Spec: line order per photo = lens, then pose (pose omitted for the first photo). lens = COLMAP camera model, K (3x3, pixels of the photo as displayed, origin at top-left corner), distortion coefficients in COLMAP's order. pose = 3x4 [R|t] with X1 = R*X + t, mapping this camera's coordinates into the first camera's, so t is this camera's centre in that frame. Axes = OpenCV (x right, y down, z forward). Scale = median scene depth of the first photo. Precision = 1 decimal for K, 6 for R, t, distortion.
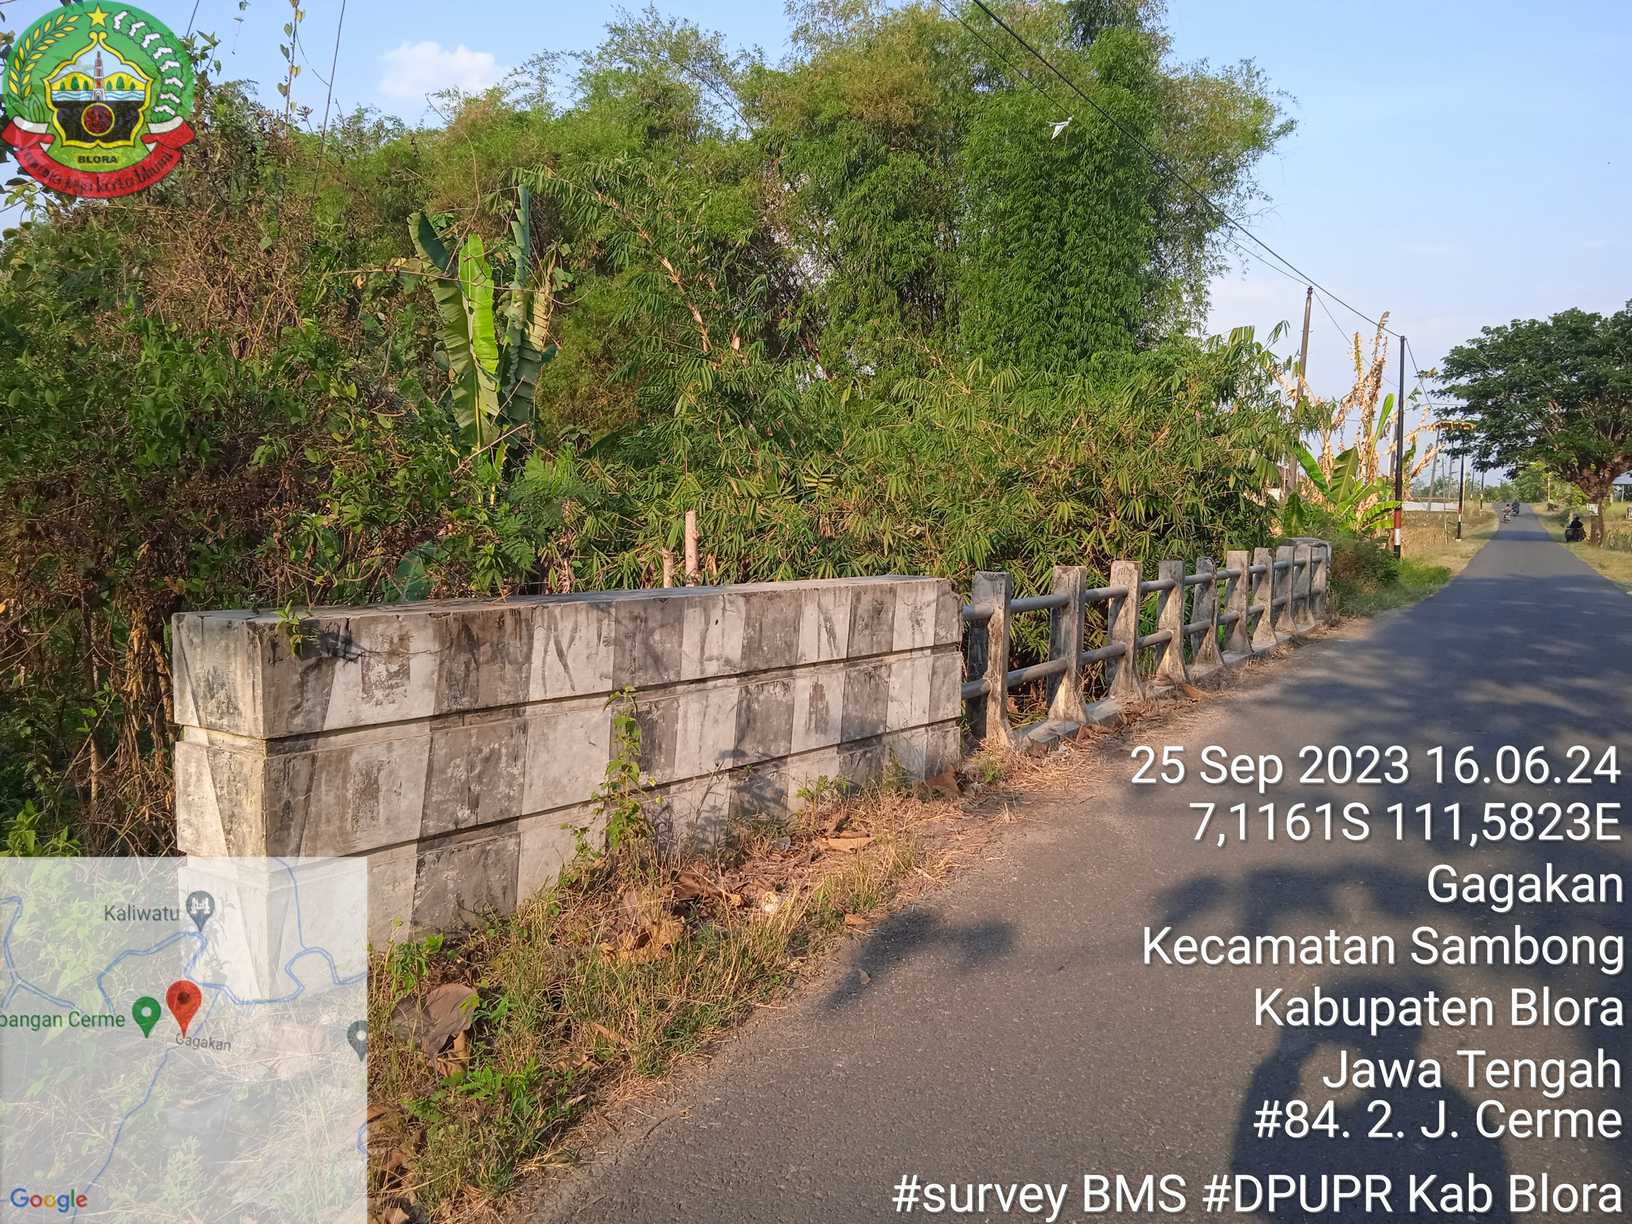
lens RADIAL K [[1344.9, 0, 818.4], [0, 1344.9, 610.3], [0, 0, 1]] dist [0.029607, -0.010645]
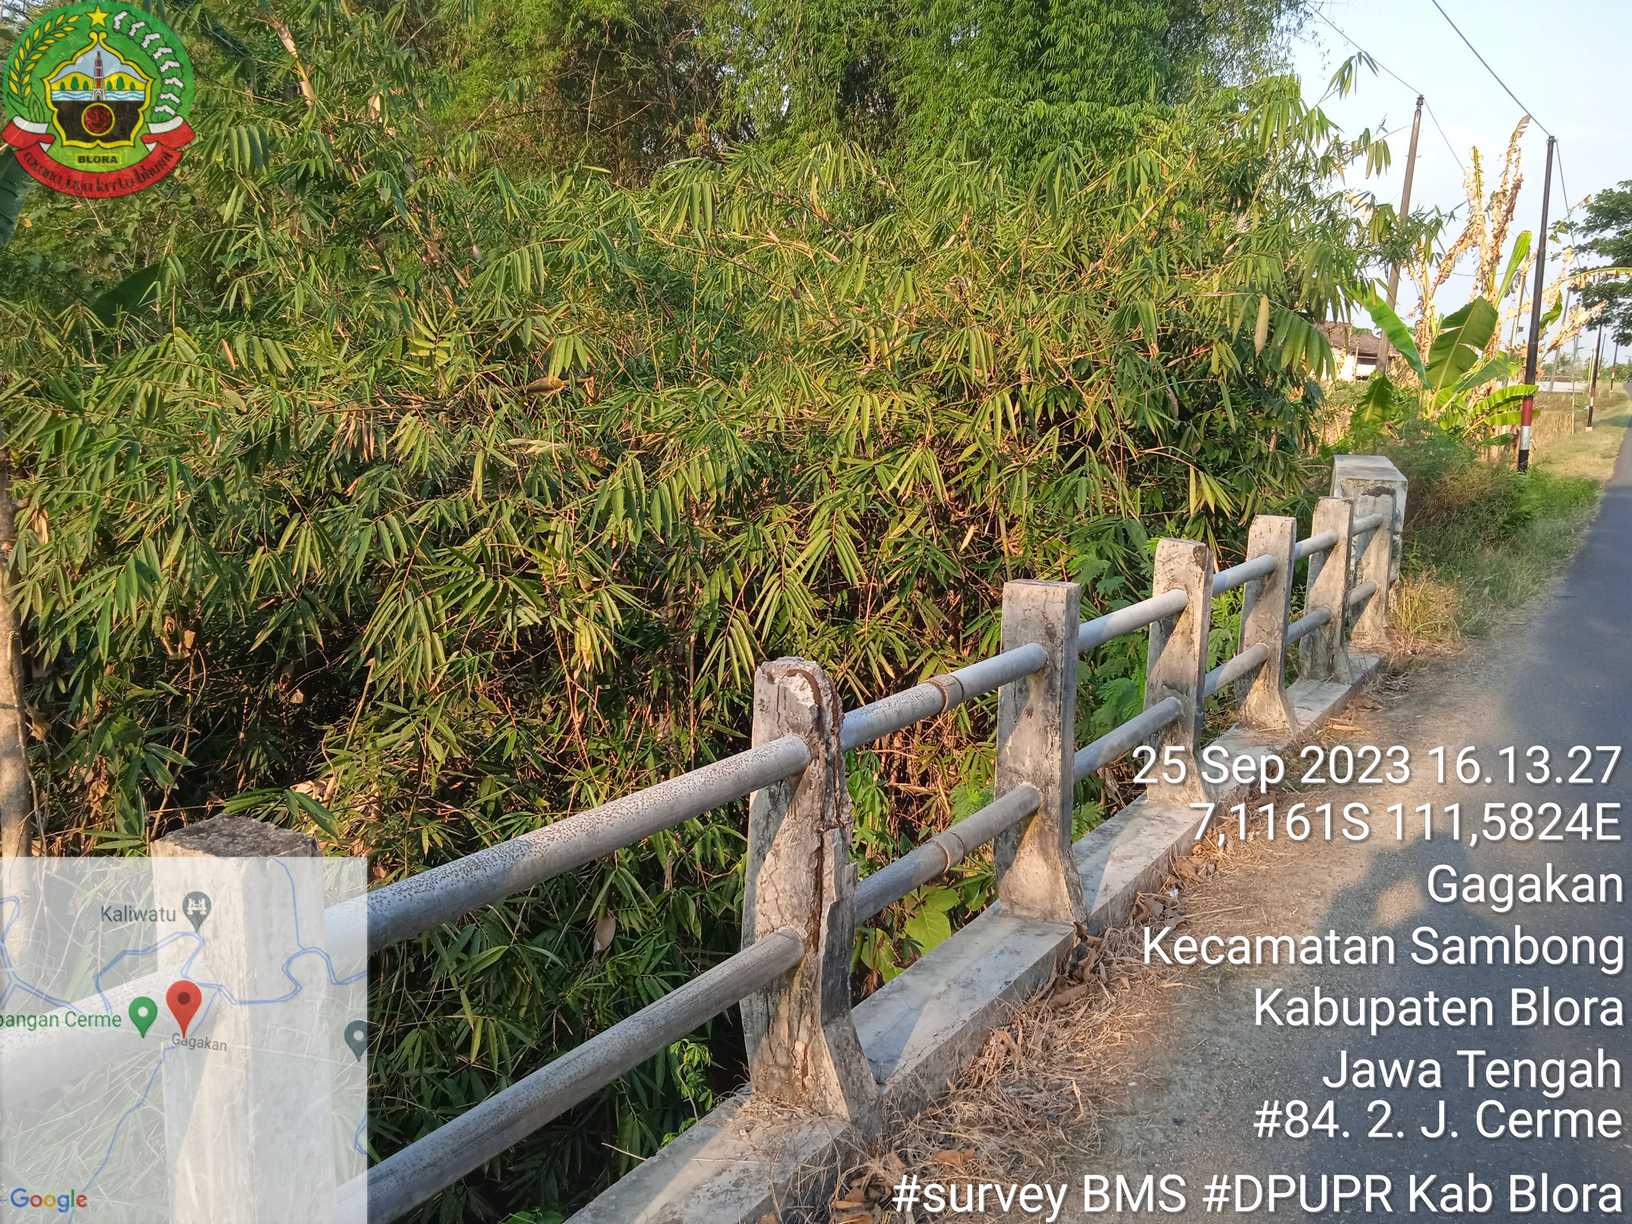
lens RADIAL K [[1344.9, 0, 808.5], [0, 1344.9, 619.0], [0, 0, 1]] dist [0.029607, -0.010645]
pose [[0.997625, 0.014411, -0.067356, 0.094601], [-0.007923, 0.995387, 0.095613, -0.021401], [0.068423, -0.094852, 0.993137, 0.237576]]
